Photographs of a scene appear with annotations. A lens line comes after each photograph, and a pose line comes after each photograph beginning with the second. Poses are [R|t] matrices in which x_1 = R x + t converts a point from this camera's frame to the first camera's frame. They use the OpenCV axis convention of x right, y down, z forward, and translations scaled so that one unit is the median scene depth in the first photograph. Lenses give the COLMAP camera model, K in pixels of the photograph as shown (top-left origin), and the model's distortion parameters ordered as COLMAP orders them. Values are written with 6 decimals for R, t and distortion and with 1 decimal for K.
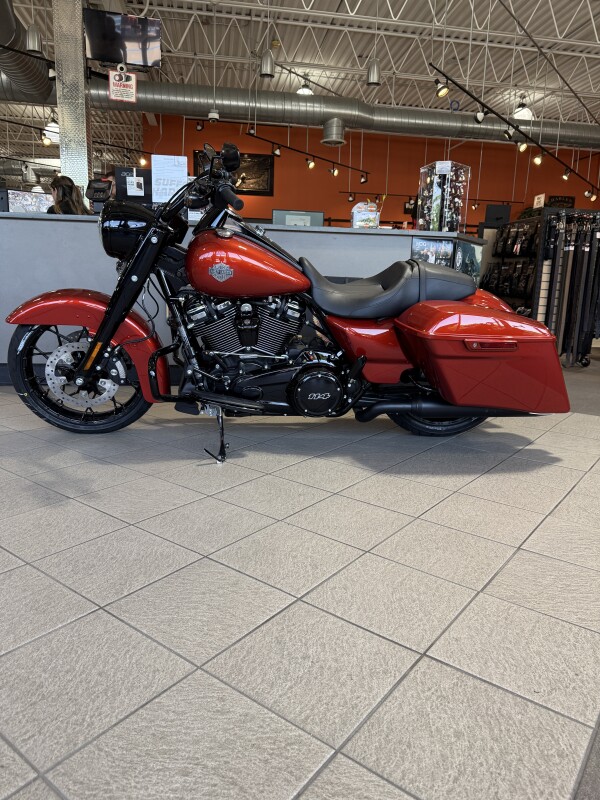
lens RADIAL K [[564.8, 0, 297.4], [0, 564.8, 401.2], [0, 0, 1]] dist [0.010361, -0.019354]
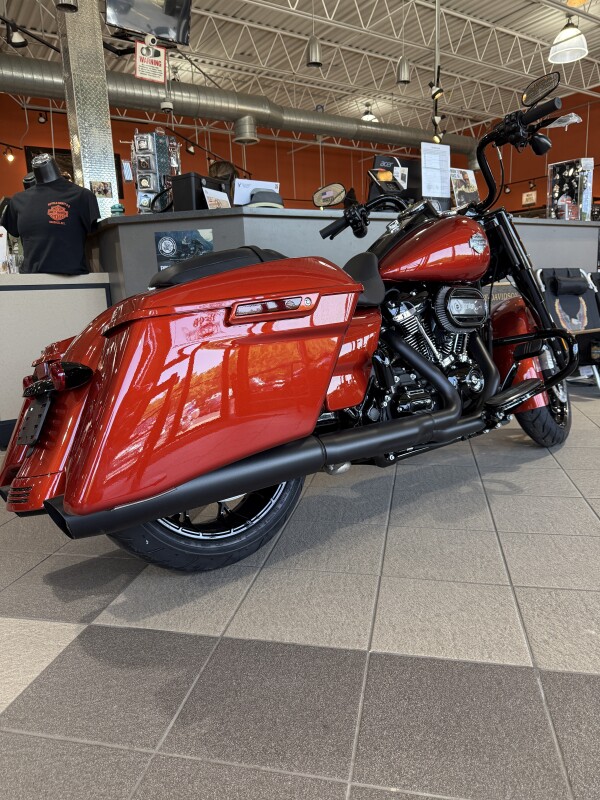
lens RADIAL K [[564.8, 0, 298.5], [0, 564.8, 400.4], [0, 0, 1]] dist [0.010361, -0.019354]
pose [[0.910592, -0.144904, 0.387072, -0.365263], [0.147956, 0.988747, 0.022078, -0.038944], [-0.385916, 0.037165, 0.921785, 0.124289]]
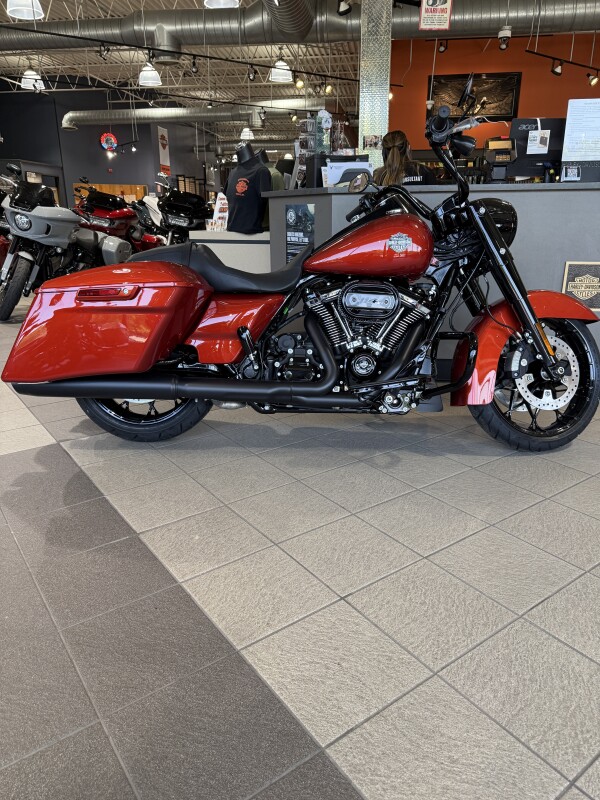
lens RADIAL K [[564.8, 0, 303.5], [0, 564.8, 404.5], [0, 0, 1]] dist [0.010361, -0.019354]
pose [[0.955739, 0.058975, -0.288246, -0.158353], [-0.025502, 0.992623, 0.118532, -0.043355], [0.293110, -0.105935, 0.950192, 0.044479]]
